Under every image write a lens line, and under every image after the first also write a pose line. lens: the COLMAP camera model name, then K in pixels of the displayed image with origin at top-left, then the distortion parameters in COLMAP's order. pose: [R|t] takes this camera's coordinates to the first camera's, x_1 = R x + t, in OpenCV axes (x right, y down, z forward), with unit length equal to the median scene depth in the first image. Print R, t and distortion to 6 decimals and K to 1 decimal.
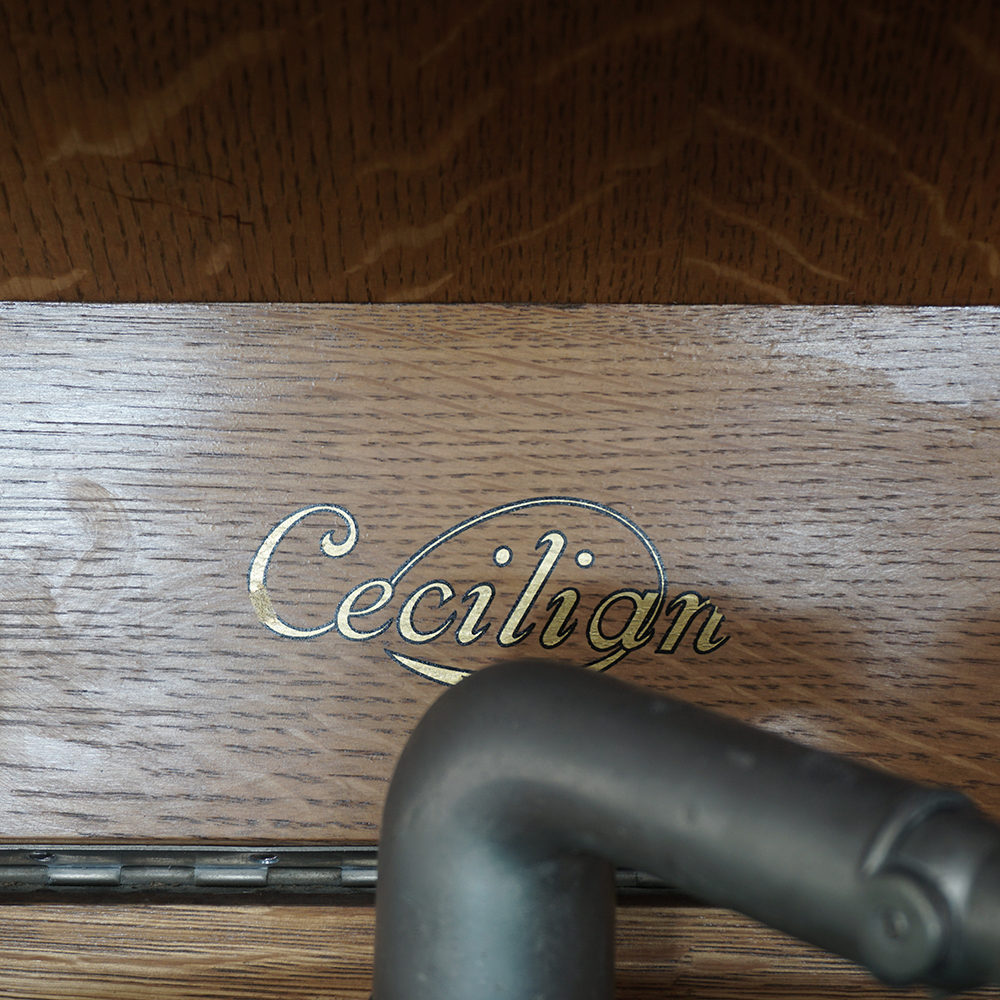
lens RADIAL K [[2261.3, 0, 500.0], [0, 2261.3, 500.0], [0, 0, 1]] dist [-0.015226, -0.144109]
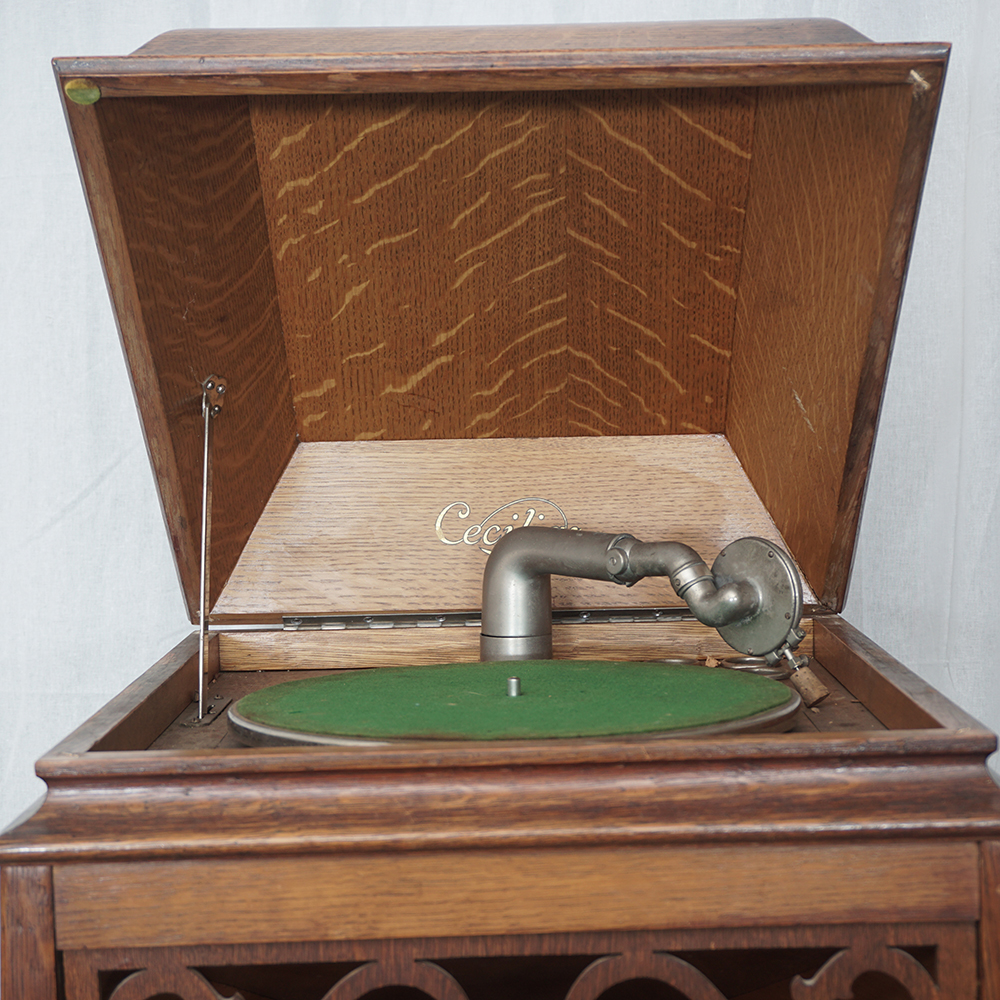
lens RADIAL K [[2261.3, 0, 500.0], [0, 2261.3, 500.0], [0, 0, 1]] dist [-0.015226, -0.144109]
pose [[0.999696, -0.023227, 0.008265, -0.046507], [0.024176, 0.989260, -0.144150, 0.461116], [-0.004828, 0.144306, 0.989521, -2.157641]]
